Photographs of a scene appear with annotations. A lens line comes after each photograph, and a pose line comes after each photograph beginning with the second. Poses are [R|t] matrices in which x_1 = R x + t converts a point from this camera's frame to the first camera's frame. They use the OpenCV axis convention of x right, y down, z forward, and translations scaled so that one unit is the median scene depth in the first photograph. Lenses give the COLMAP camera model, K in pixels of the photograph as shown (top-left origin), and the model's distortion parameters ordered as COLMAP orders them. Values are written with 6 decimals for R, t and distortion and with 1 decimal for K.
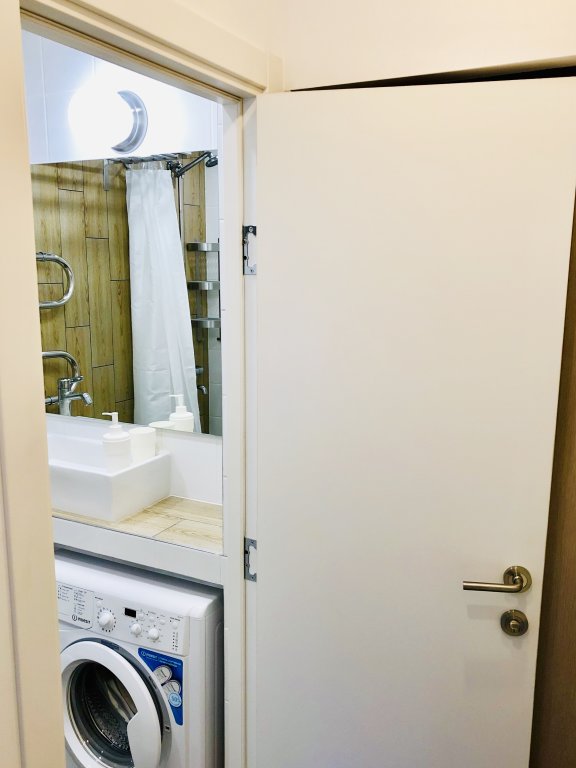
lens RADIAL K [[667.6, 0, 273.8], [0, 667.6, 389.2], [0, 0, 1]] dist [0.037938, -0.048321]
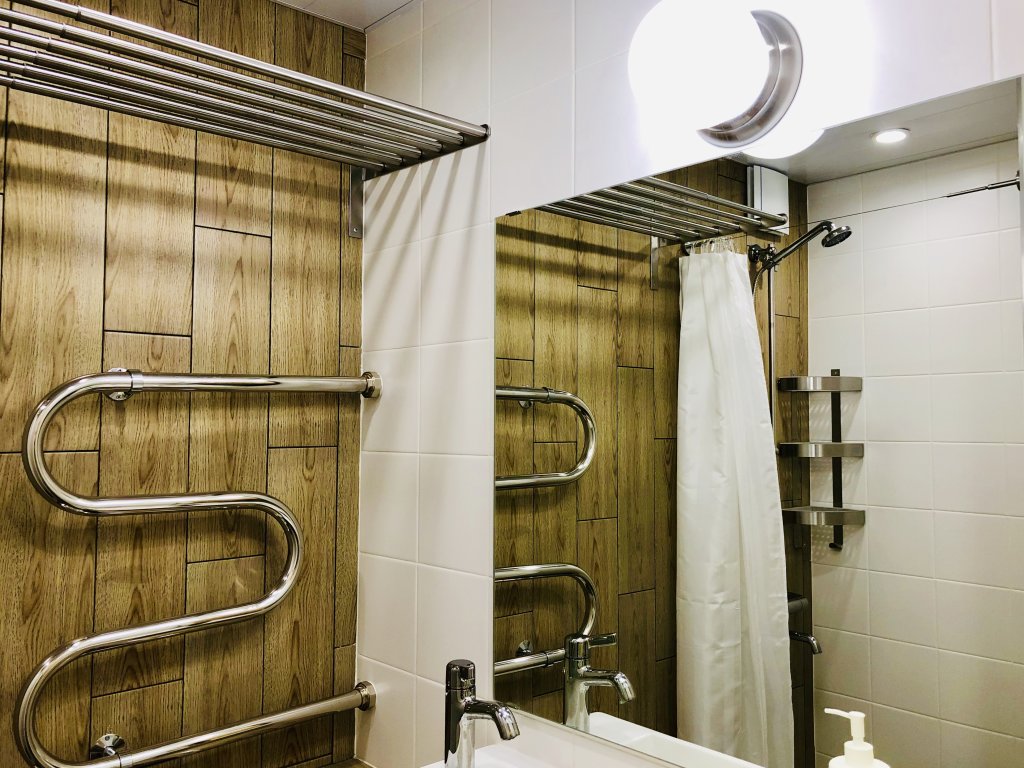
lens RADIAL K [[838.6, 0, 510.5], [0, 838.6, 383.8], [0, 0, 1]] dist [0.052771, -0.069452]
pose [[0.936855, -0.015054, -0.349393, -0.110600], [-0.067212, 0.972698, -0.222130, -0.040903], [0.343198, 0.231587, 0.910265, 0.300796]]
